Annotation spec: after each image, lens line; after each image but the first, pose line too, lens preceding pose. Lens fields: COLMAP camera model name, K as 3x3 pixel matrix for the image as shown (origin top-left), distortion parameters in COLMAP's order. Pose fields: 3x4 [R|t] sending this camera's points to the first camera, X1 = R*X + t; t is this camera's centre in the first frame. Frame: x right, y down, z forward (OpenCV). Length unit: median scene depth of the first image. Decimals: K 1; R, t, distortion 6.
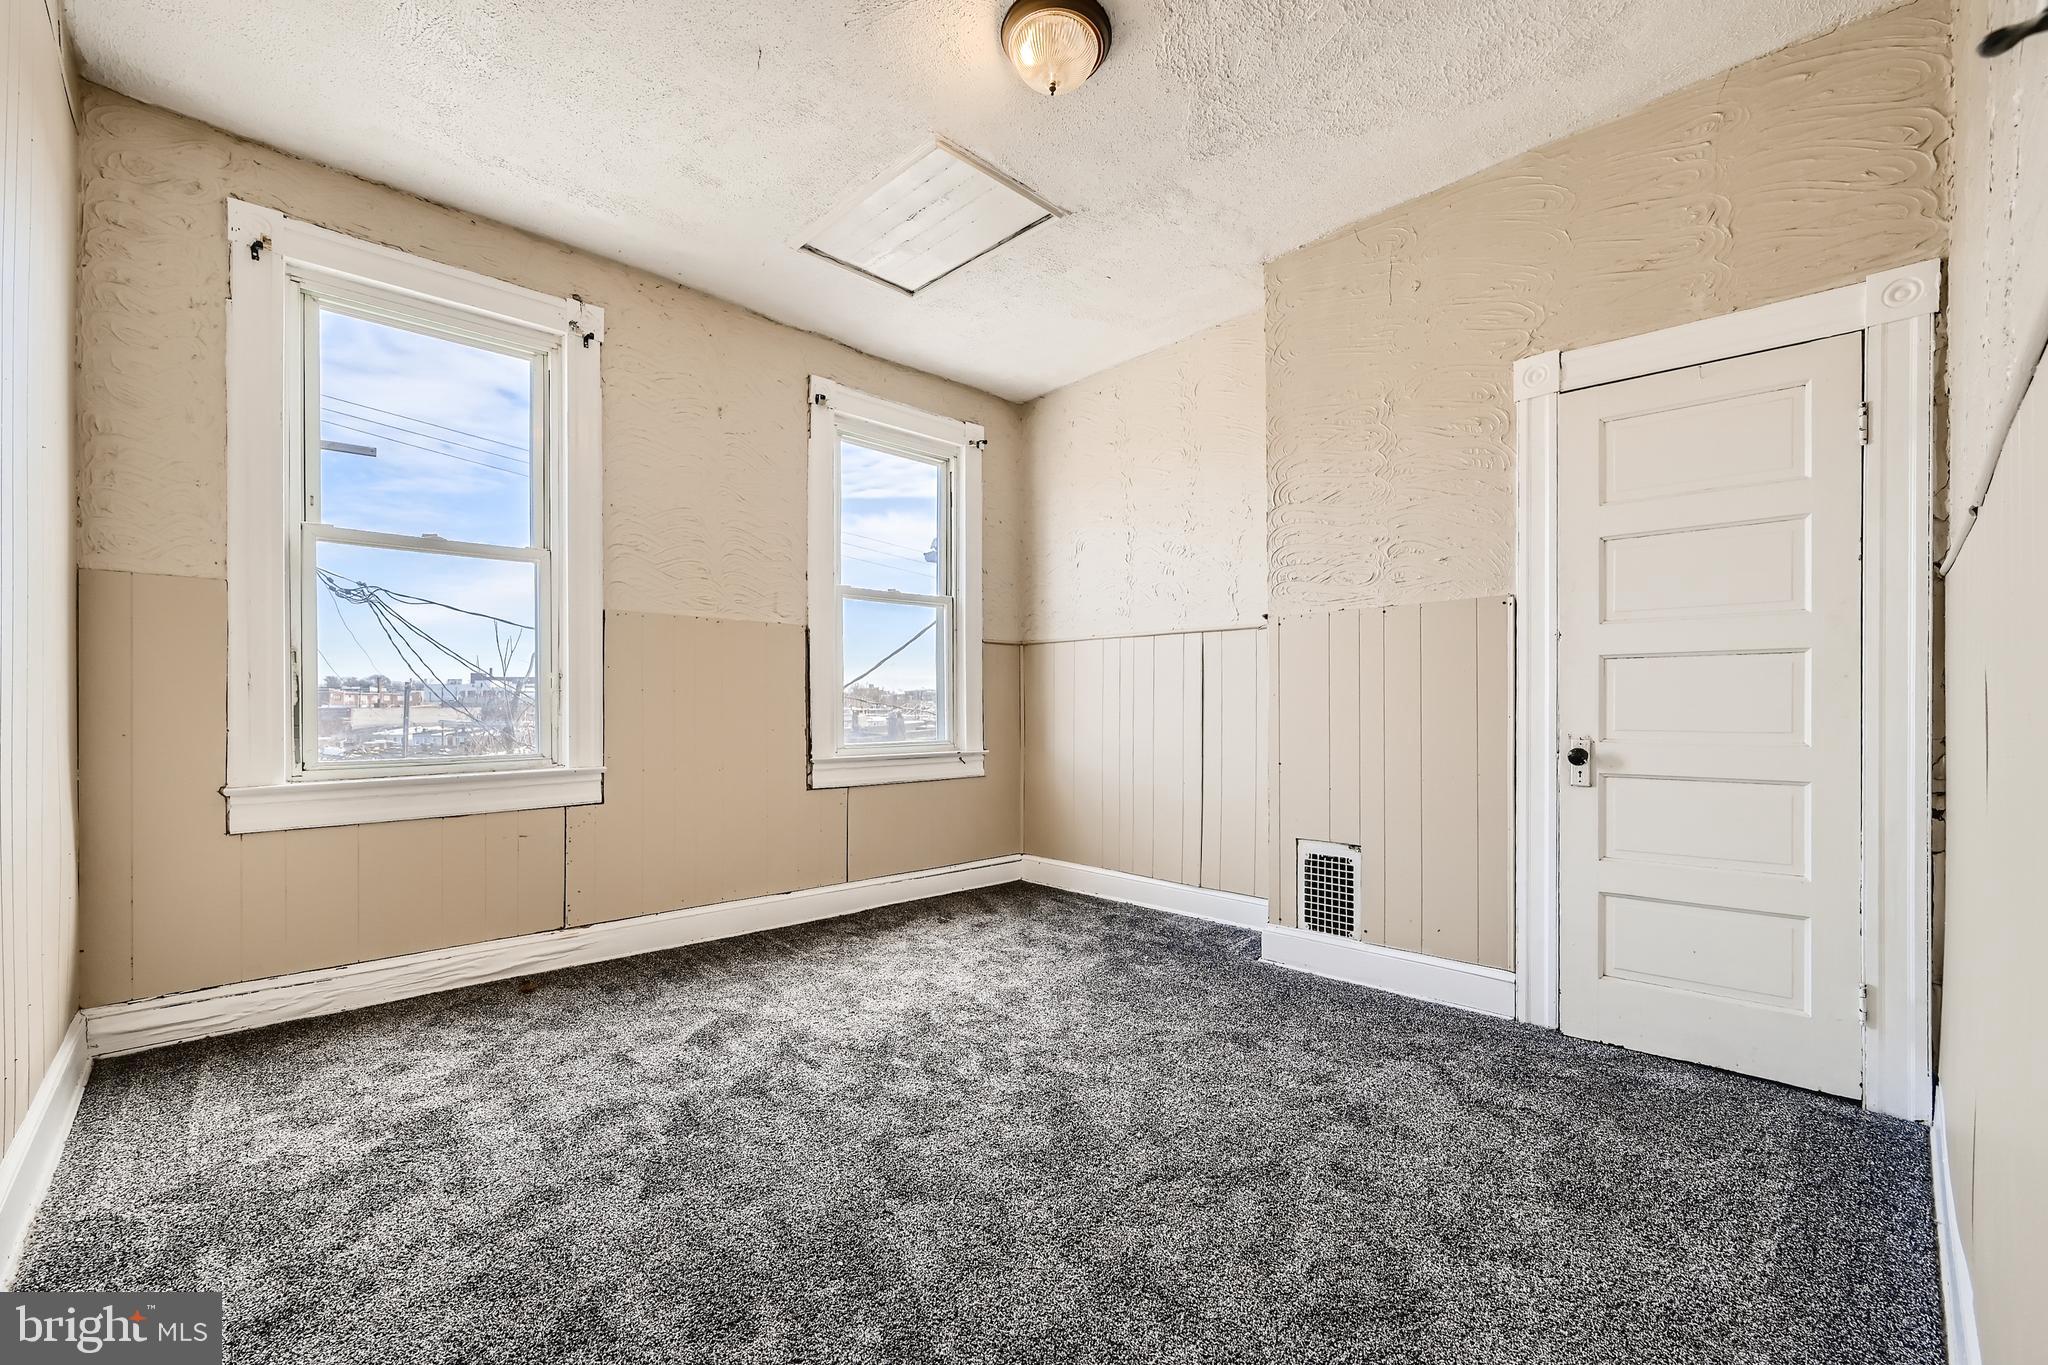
lens RADIAL K [[817.8, 0, 1021.7], [0, 817.8, 704.3], [0, 0, 1]] dist [0.000486, 0.000393]
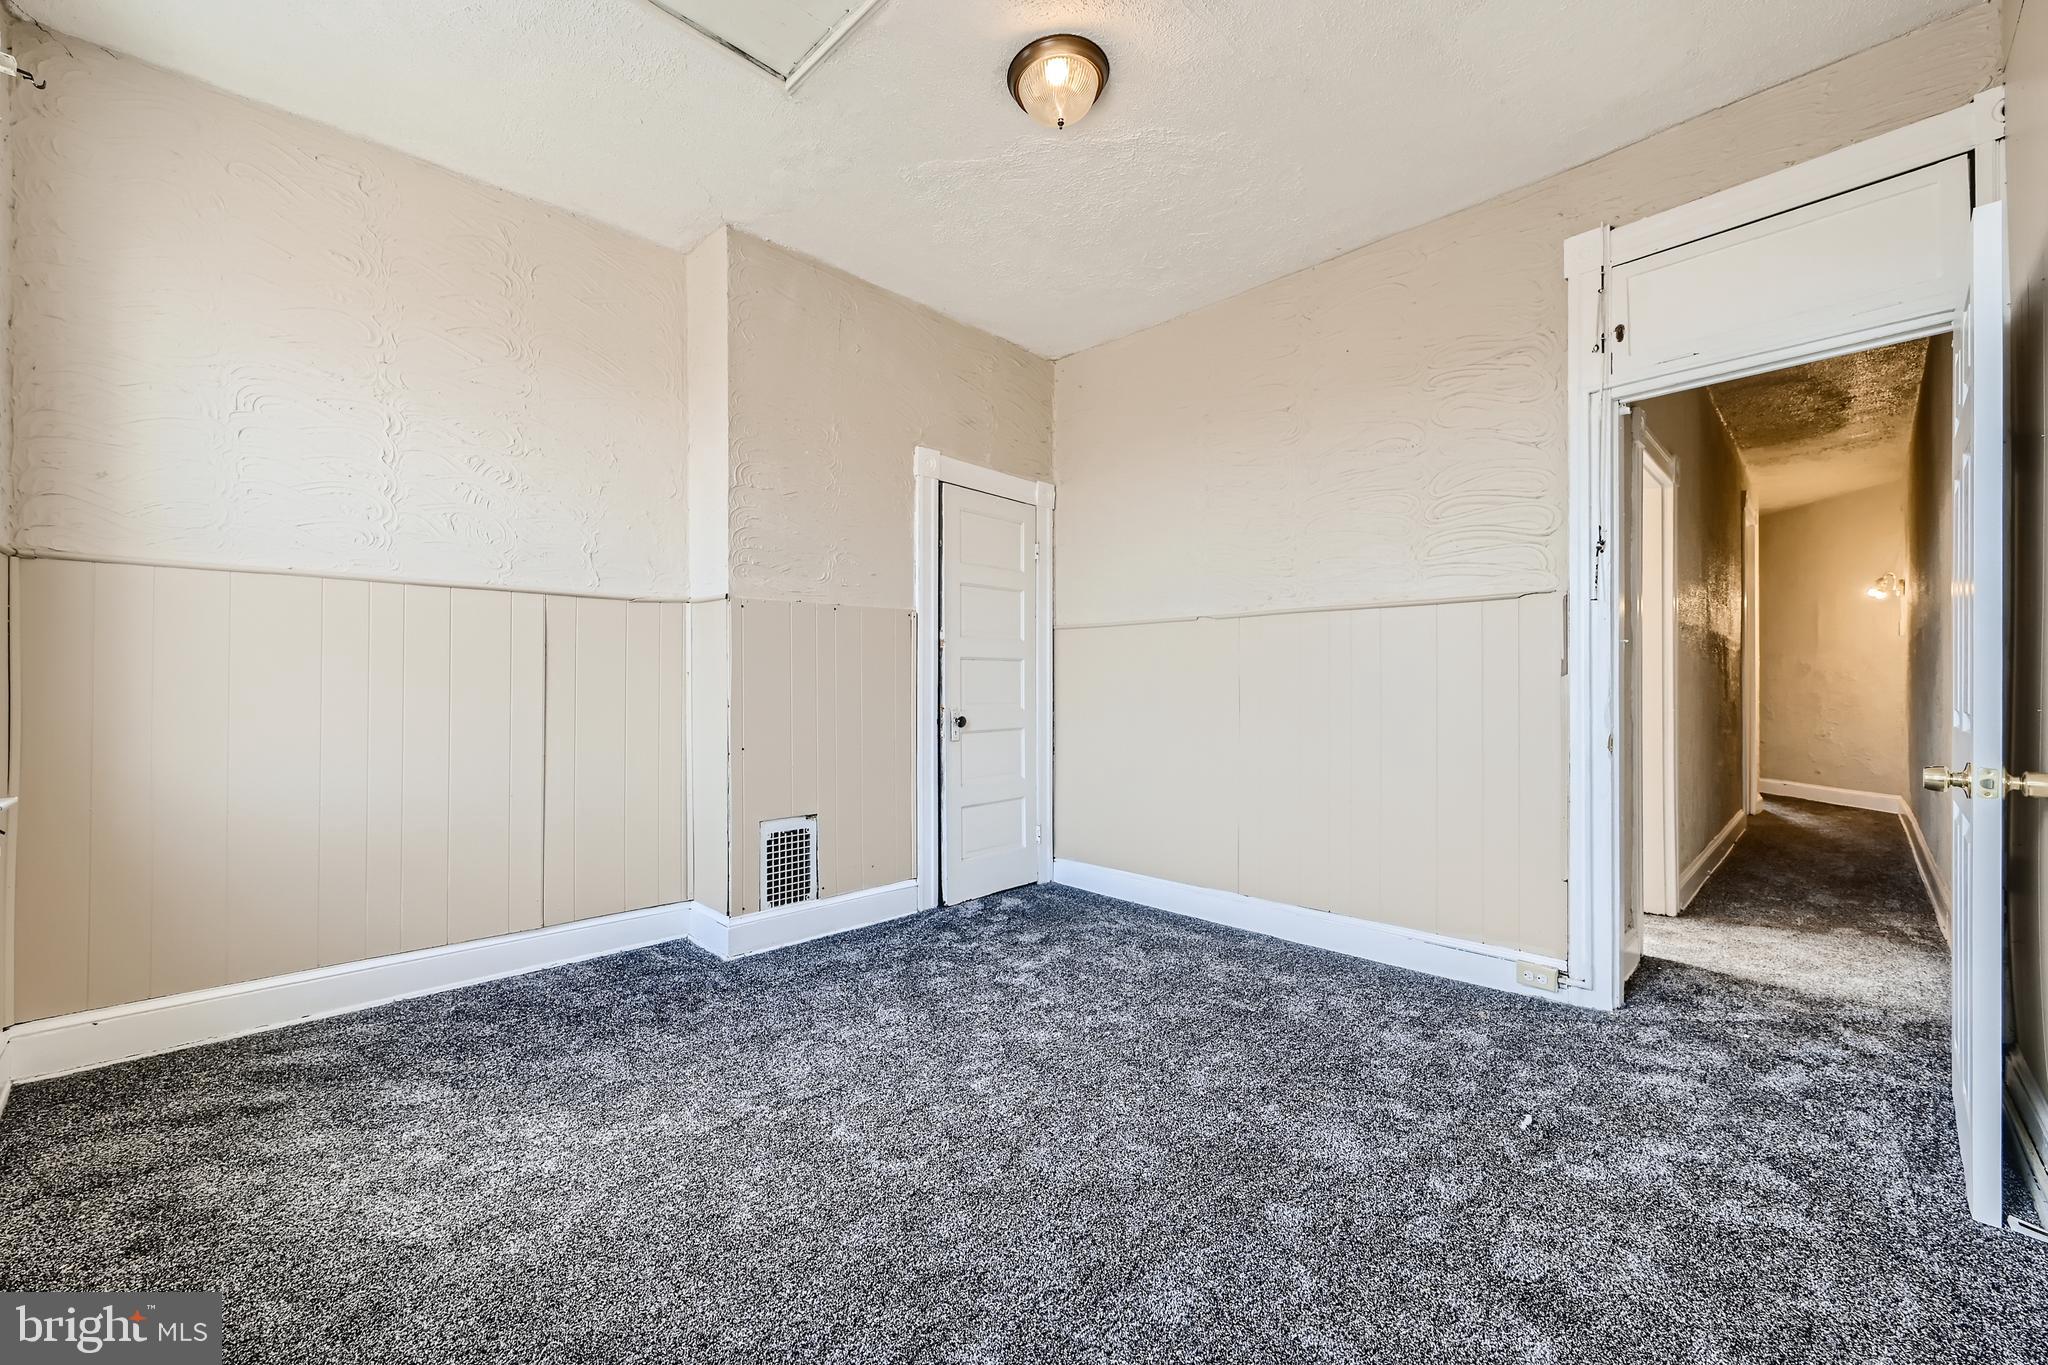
lens RADIAL K [[817.8, 0, 1022.0], [0, 817.8, 681.4], [0, 0, 1]] dist [0.000486, 0.000393]
pose [[-0.003021, 0.008086, 0.999963, -0.678414], [0.000398, 0.999967, -0.008085, 0.000052], [-0.999995, 0.000374, -0.003024, 0.687683]]
